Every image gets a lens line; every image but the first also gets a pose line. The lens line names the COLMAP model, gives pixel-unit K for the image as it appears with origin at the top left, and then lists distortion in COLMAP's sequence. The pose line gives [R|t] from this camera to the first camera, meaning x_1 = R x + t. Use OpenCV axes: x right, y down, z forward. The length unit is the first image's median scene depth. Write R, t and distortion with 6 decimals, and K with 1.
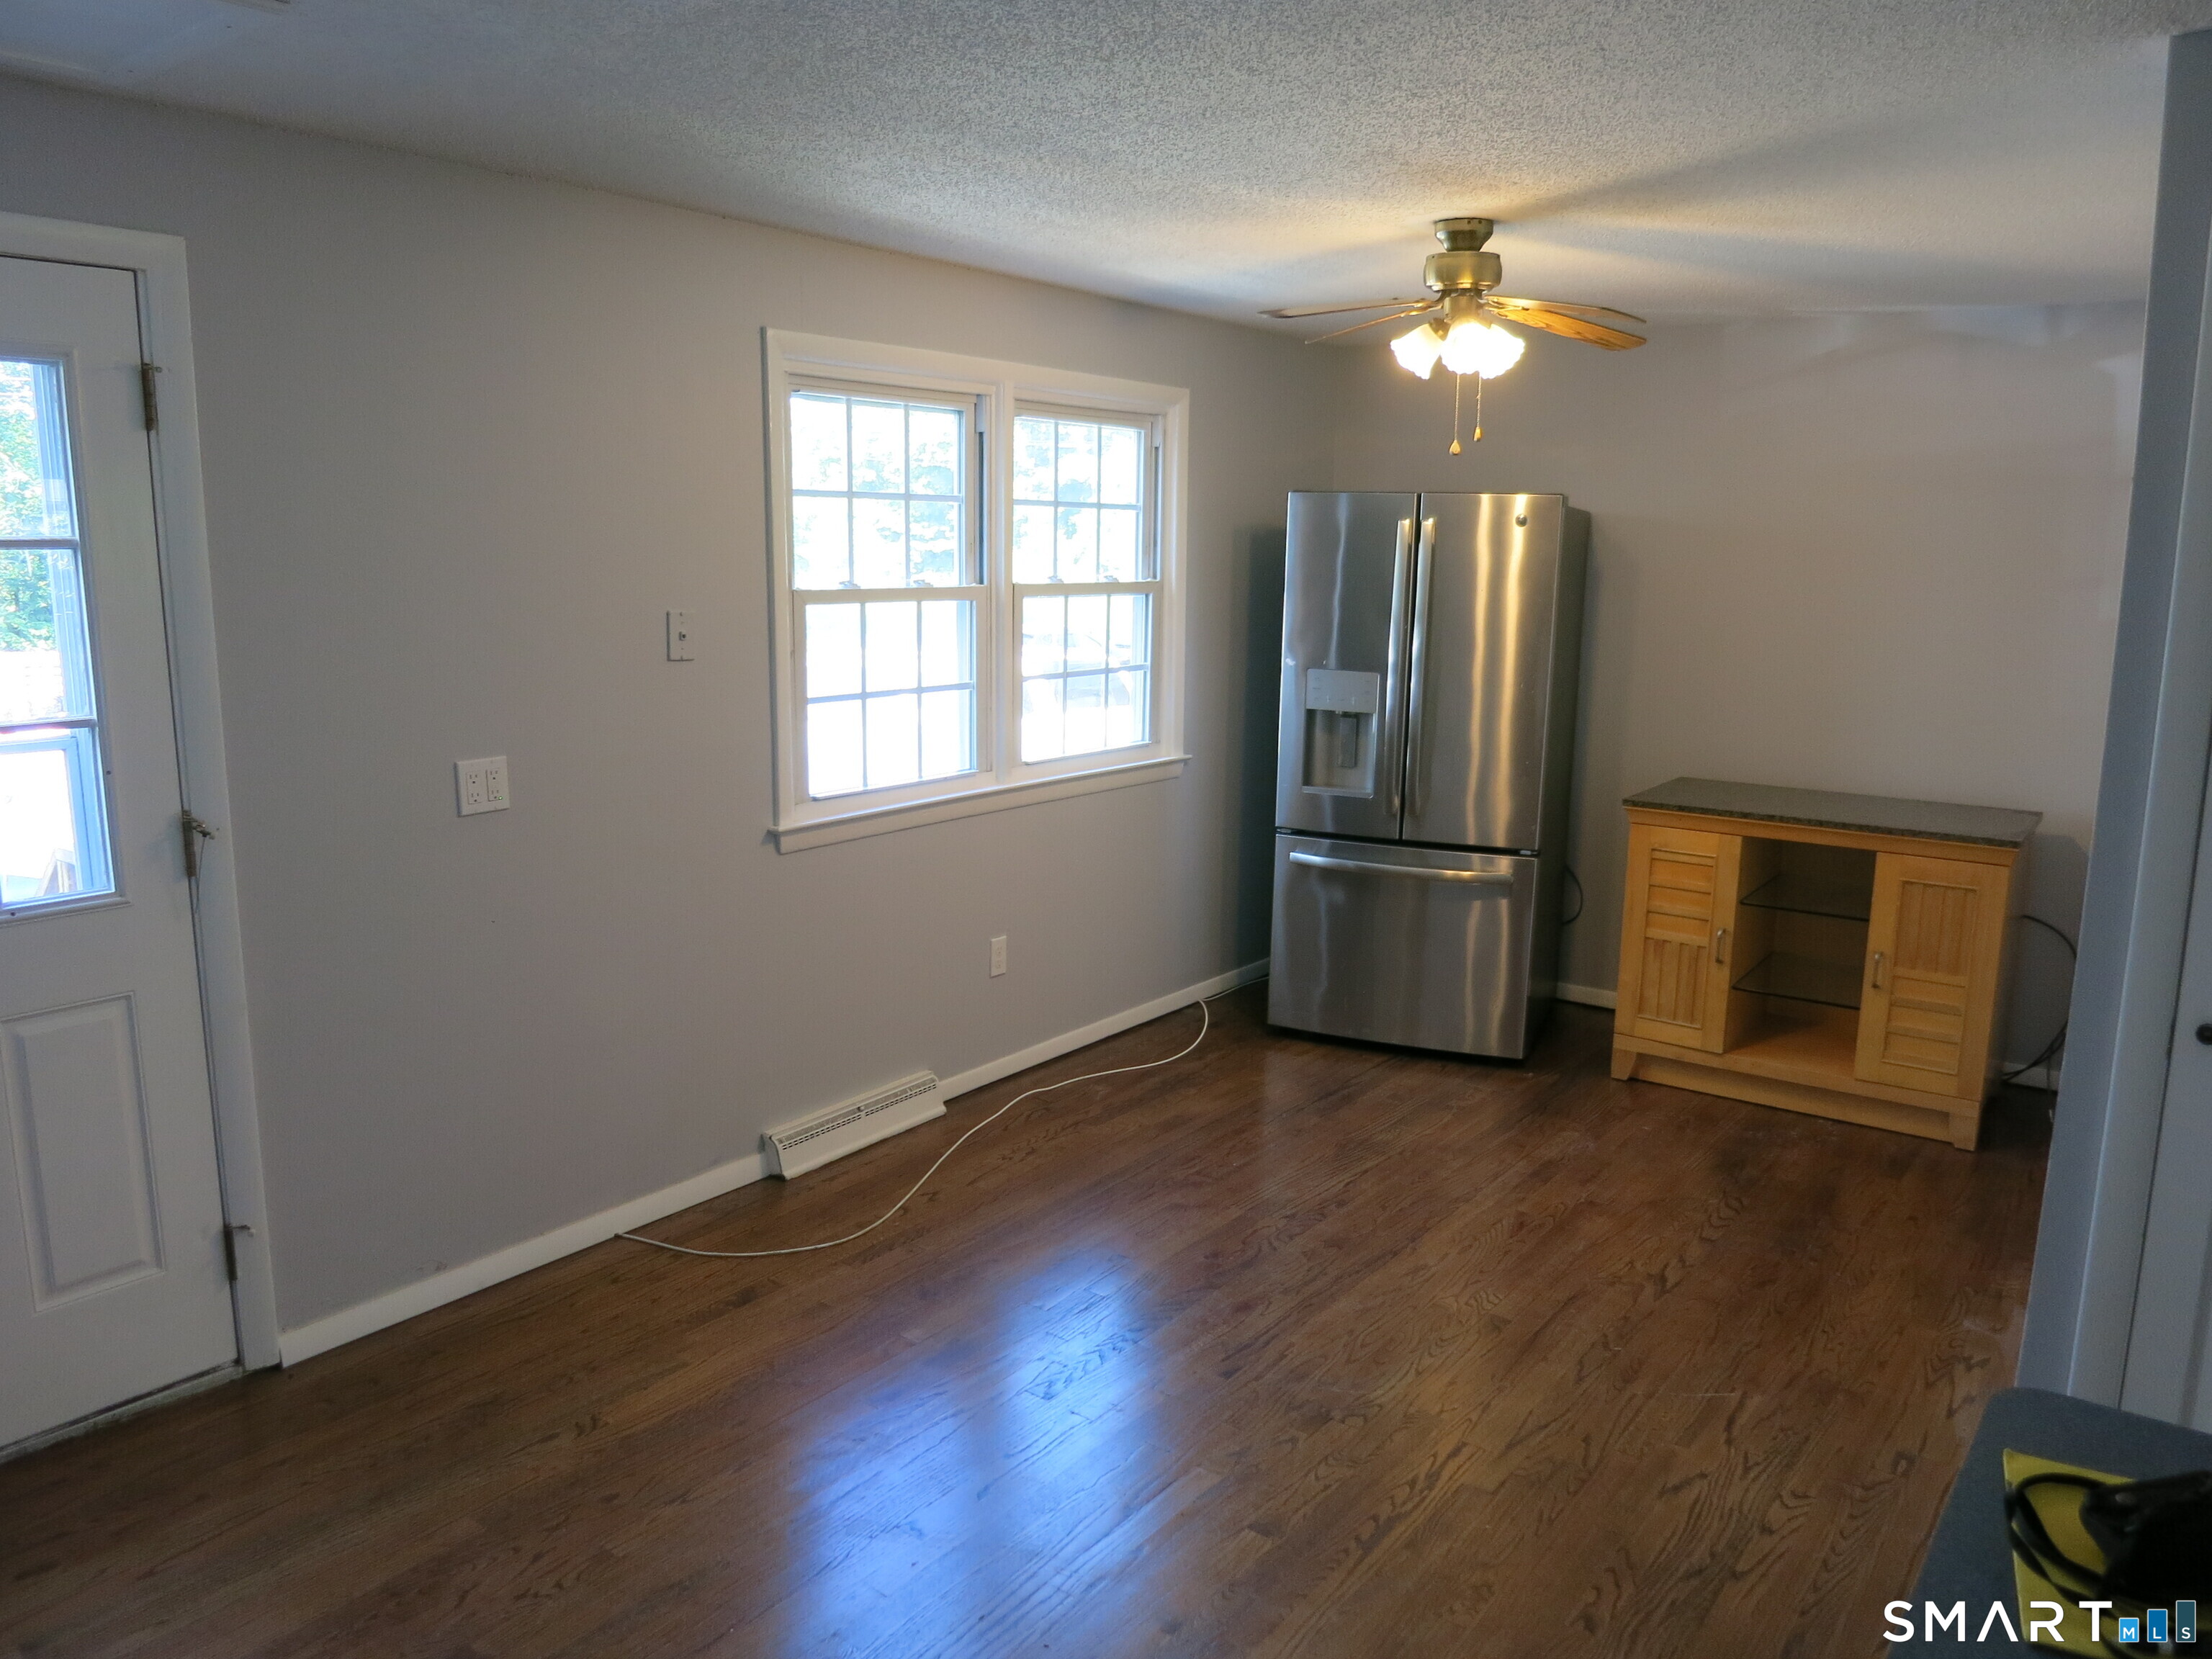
lens RADIAL K [[1549.2, 0, 1106.0], [0, 1549.2, 829.5], [0, 0, 1]] dist [-0.058561, 0.000359]
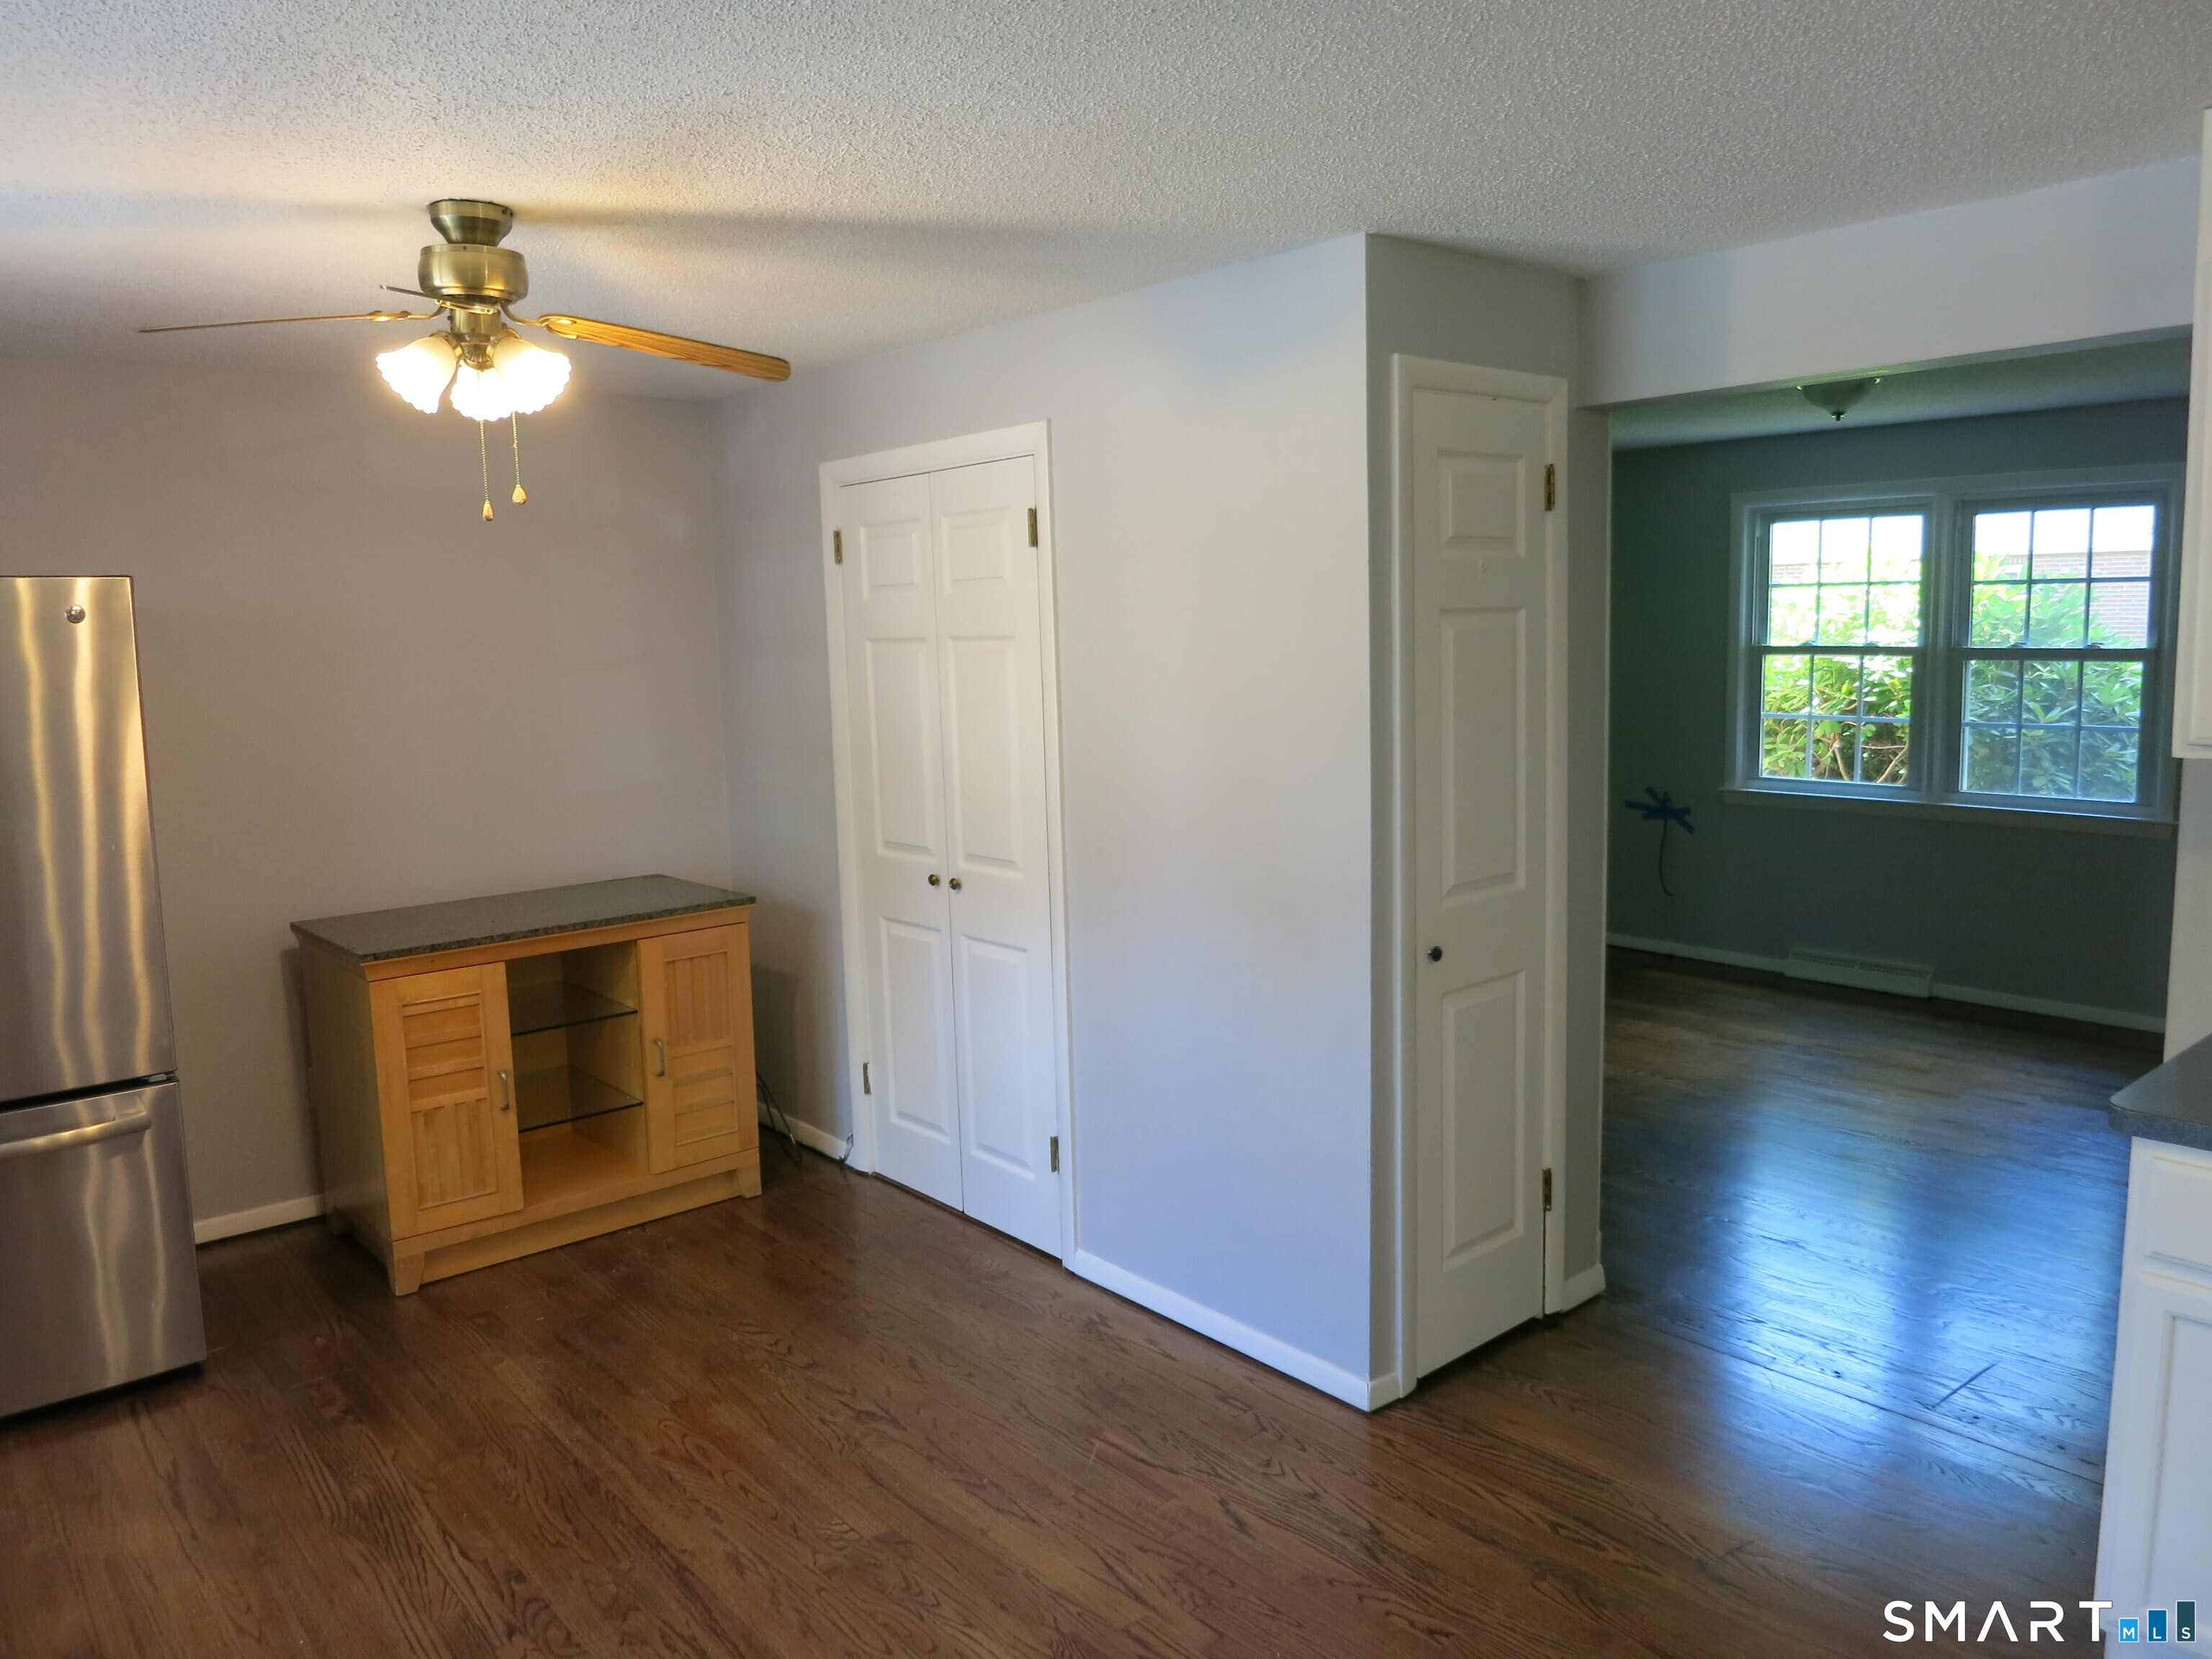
lens RADIAL K [[1549.2, 0, 1106.0], [0, 1549.2, 829.5], [0, 0, 1]] dist [-0.058561, 0.000359]
pose [[0.236806, -0.152006, 0.959592, -0.339703], [0.208587, 0.972608, 0.102593, -0.088695], [-0.948902, 0.175864, 0.262026, 0.436903]]
